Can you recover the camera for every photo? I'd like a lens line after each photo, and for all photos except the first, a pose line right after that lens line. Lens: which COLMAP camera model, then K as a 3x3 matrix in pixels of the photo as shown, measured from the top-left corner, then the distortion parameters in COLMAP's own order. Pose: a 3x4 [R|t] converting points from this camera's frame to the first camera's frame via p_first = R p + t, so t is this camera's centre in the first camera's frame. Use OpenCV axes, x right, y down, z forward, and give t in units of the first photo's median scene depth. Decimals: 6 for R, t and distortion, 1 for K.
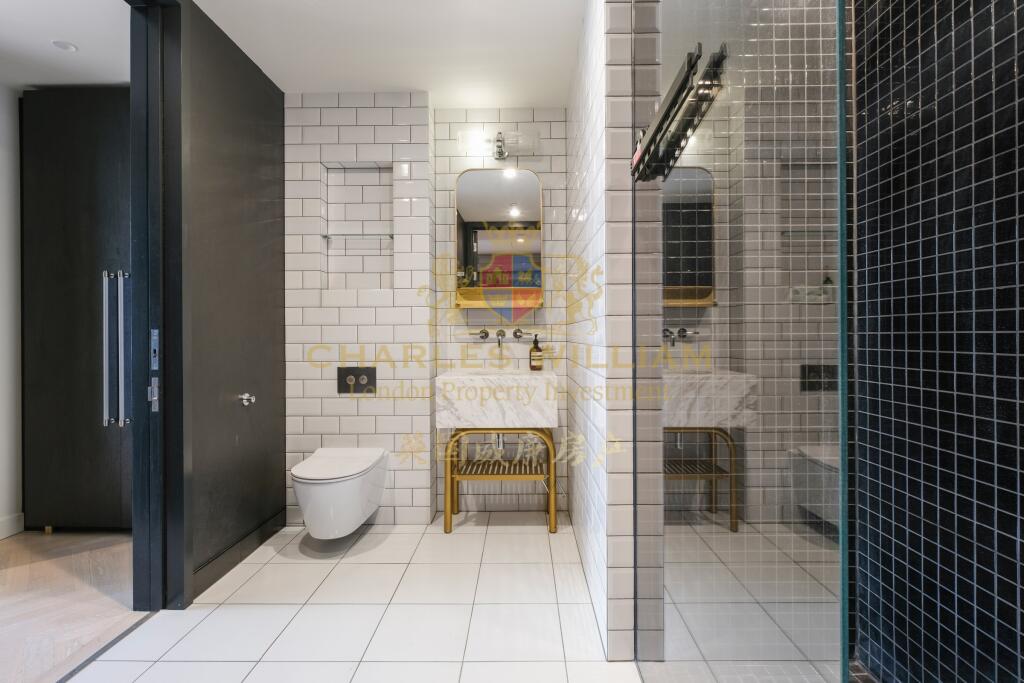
lens RADIAL K [[485.7, 0, 512.0], [0, 485.7, 341.5], [0, 0, 1]] dist [-0.000338, -0.000150]
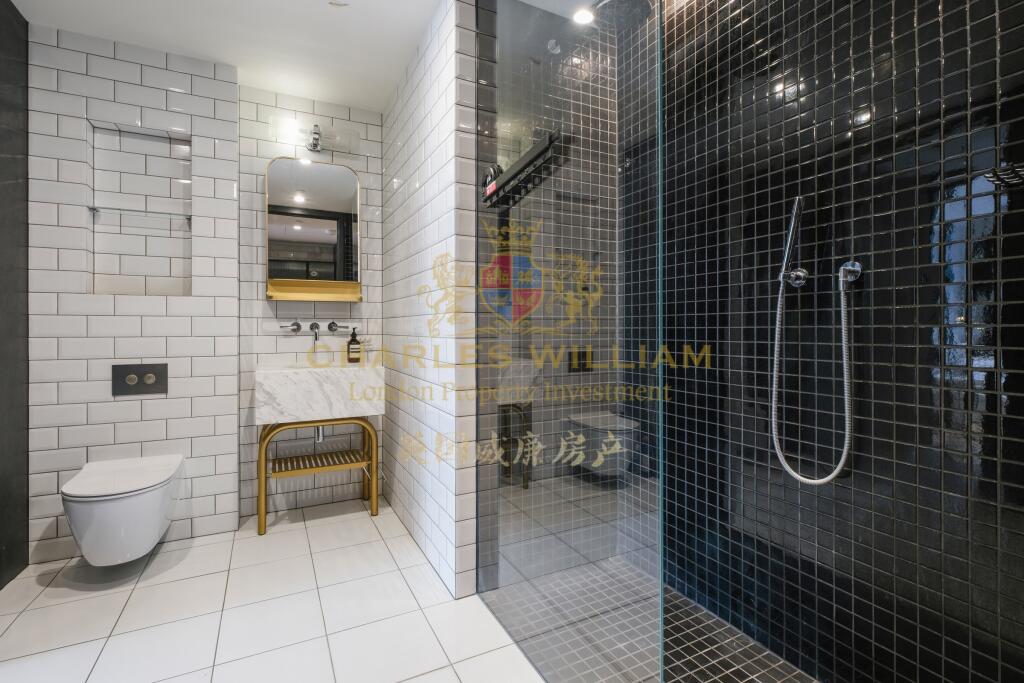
lens RADIAL K [[488.9, 0, 513.3], [0, 488.9, 335.1], [0, 0, 1]] dist [-0.000395, -0.000174]
pose [[0.884915, -0.001998, 0.465748, -0.136815], [0.001871, 0.999998, 0.000735, 0.001226], [-0.465748, 0.000221, 0.884917, -0.078661]]
